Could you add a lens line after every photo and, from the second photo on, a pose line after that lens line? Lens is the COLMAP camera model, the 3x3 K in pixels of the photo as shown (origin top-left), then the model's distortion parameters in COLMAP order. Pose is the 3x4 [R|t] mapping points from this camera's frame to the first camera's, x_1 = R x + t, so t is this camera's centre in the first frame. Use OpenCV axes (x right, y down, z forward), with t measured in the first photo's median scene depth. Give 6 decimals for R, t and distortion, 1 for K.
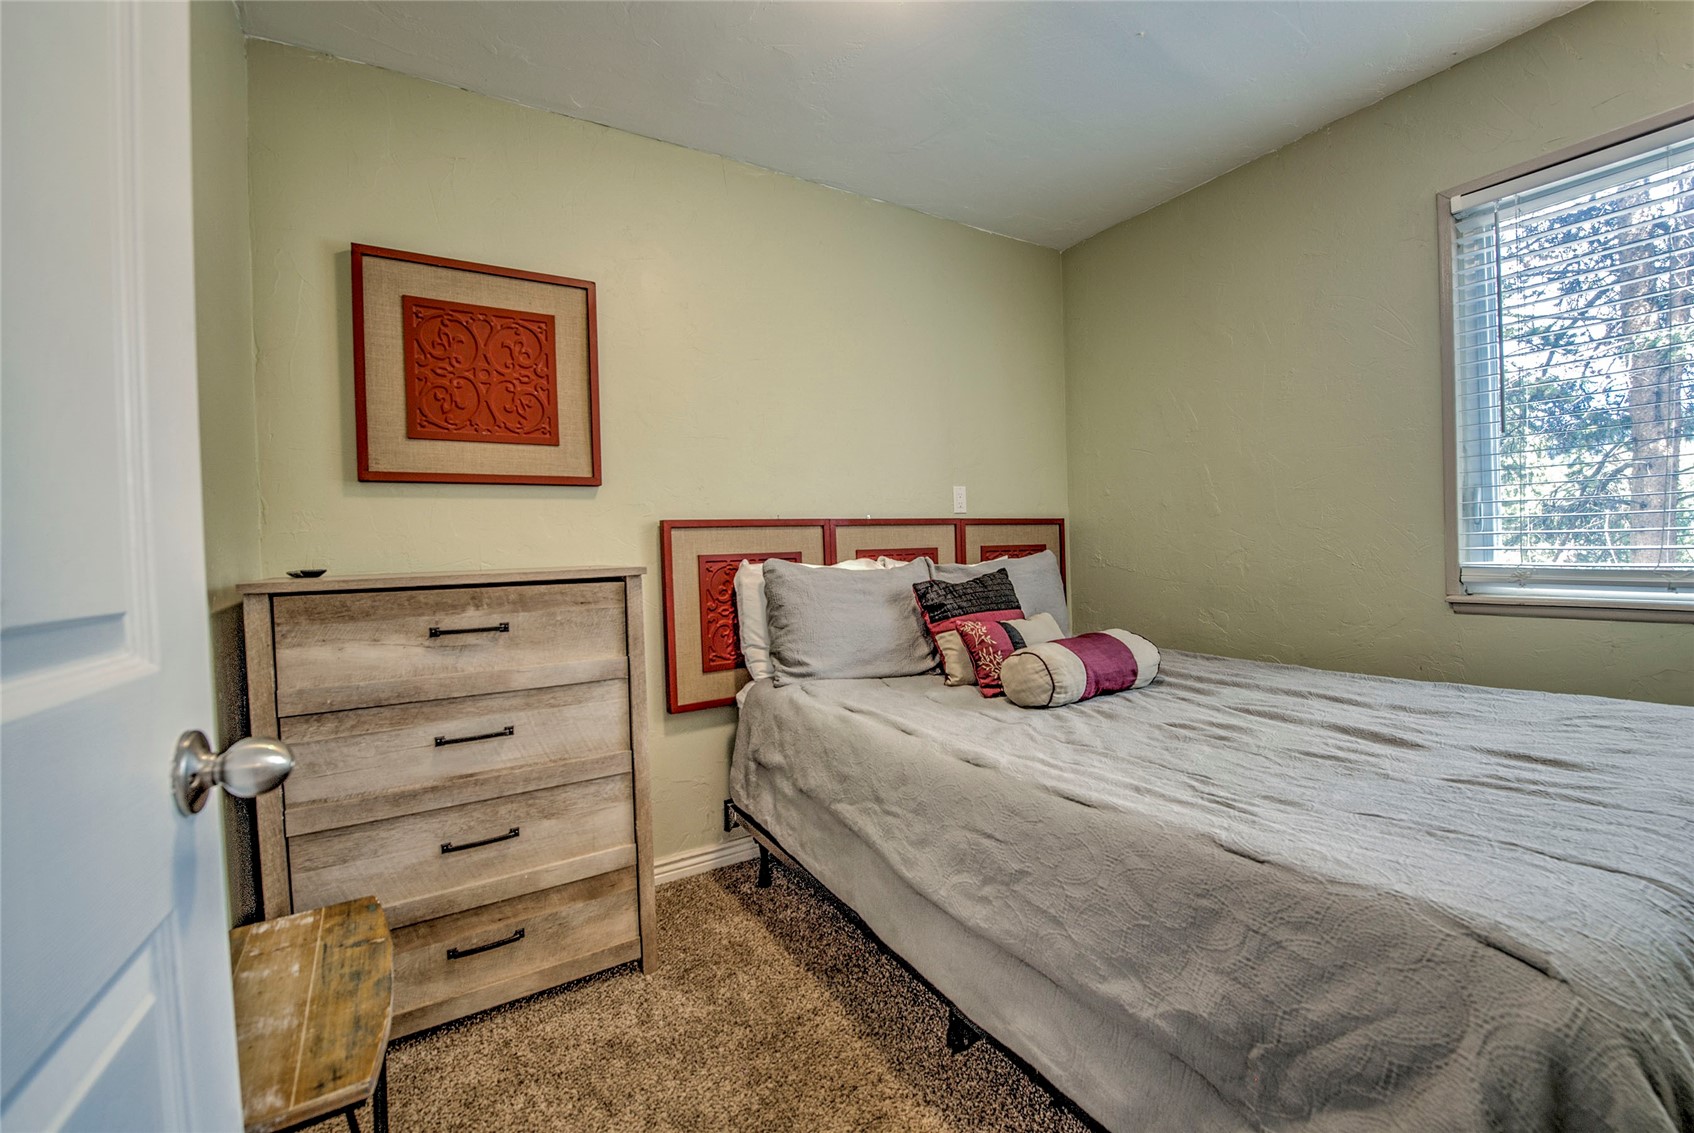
lens RADIAL K [[696.4, 0, 845.5], [0, 696.4, 560.6], [0, 0, 1]] dist [-0.020709, -0.001444]
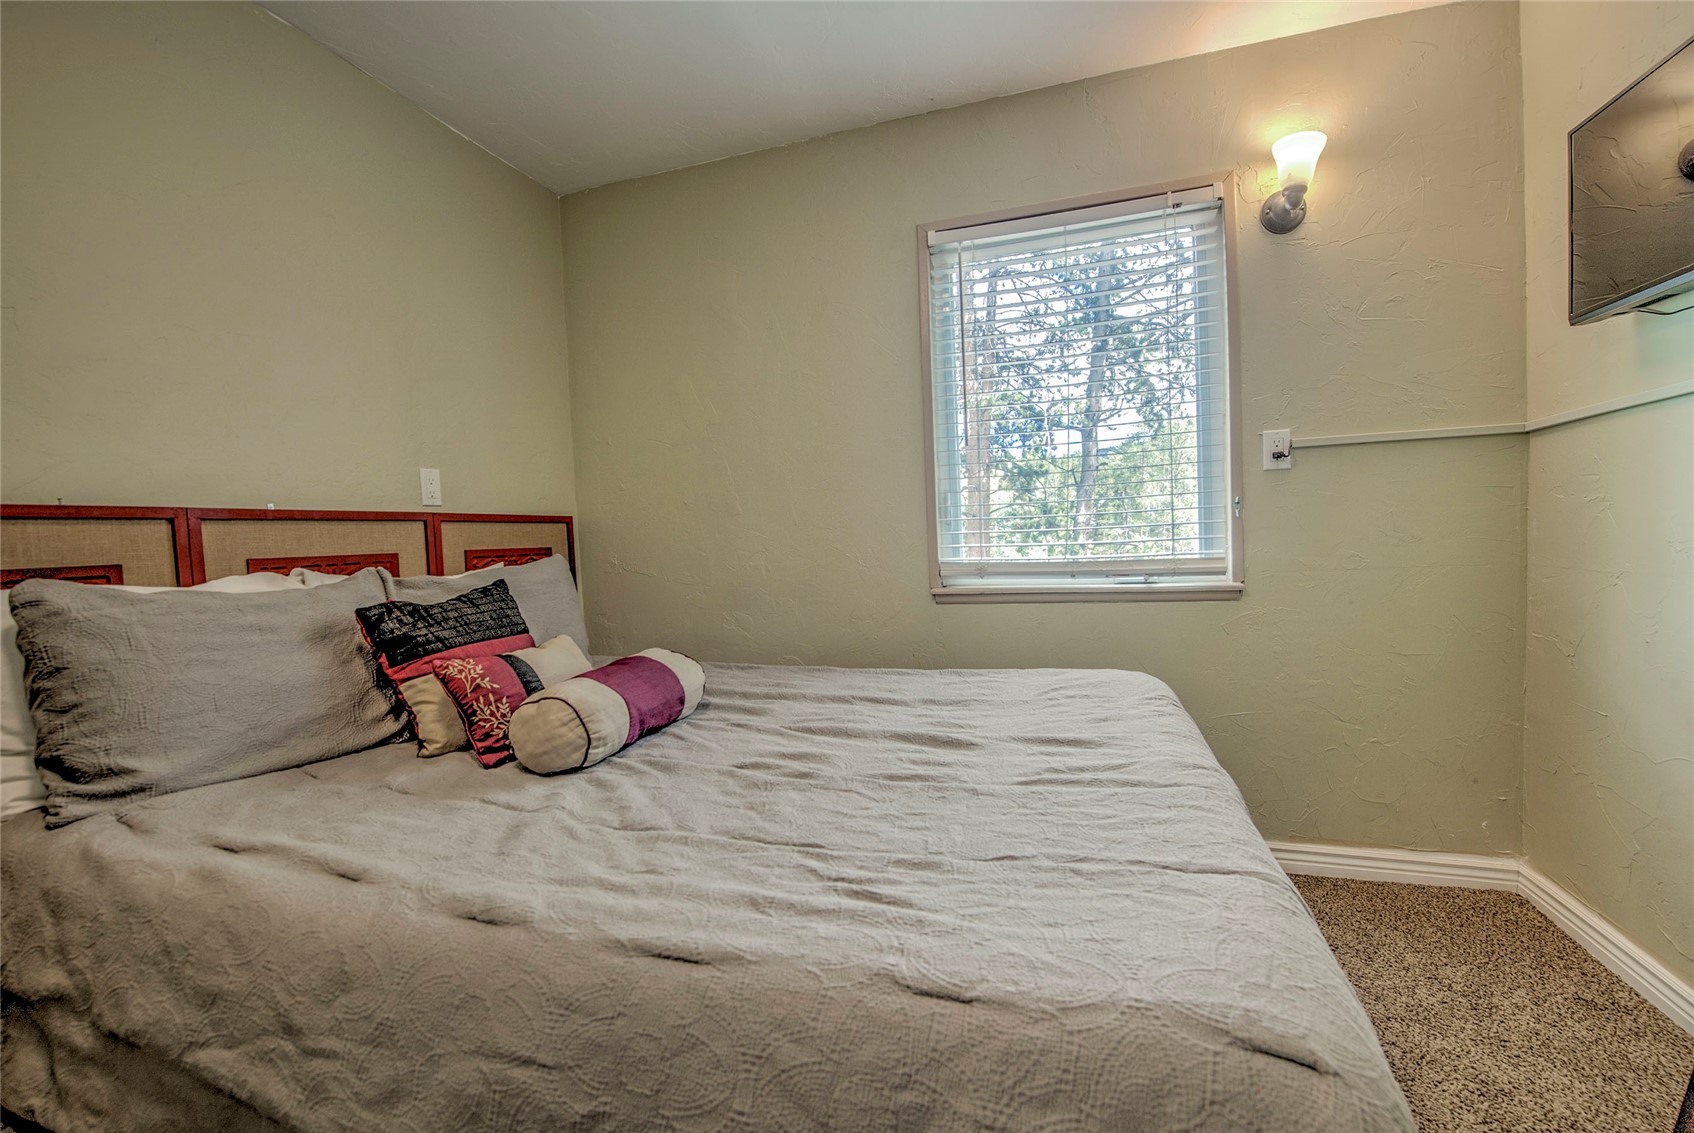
lens RADIAL K [[696.4, 0, 837.3], [0, 696.4, 570.6], [0, 0, 1]] dist [-0.020709, -0.001444]
pose [[0.766523, -0.031685, 0.641435, 0.039247], [0.025653, 0.999496, 0.018717, -0.004297], [-0.641705, 0.002107, 0.766949, 0.285747]]
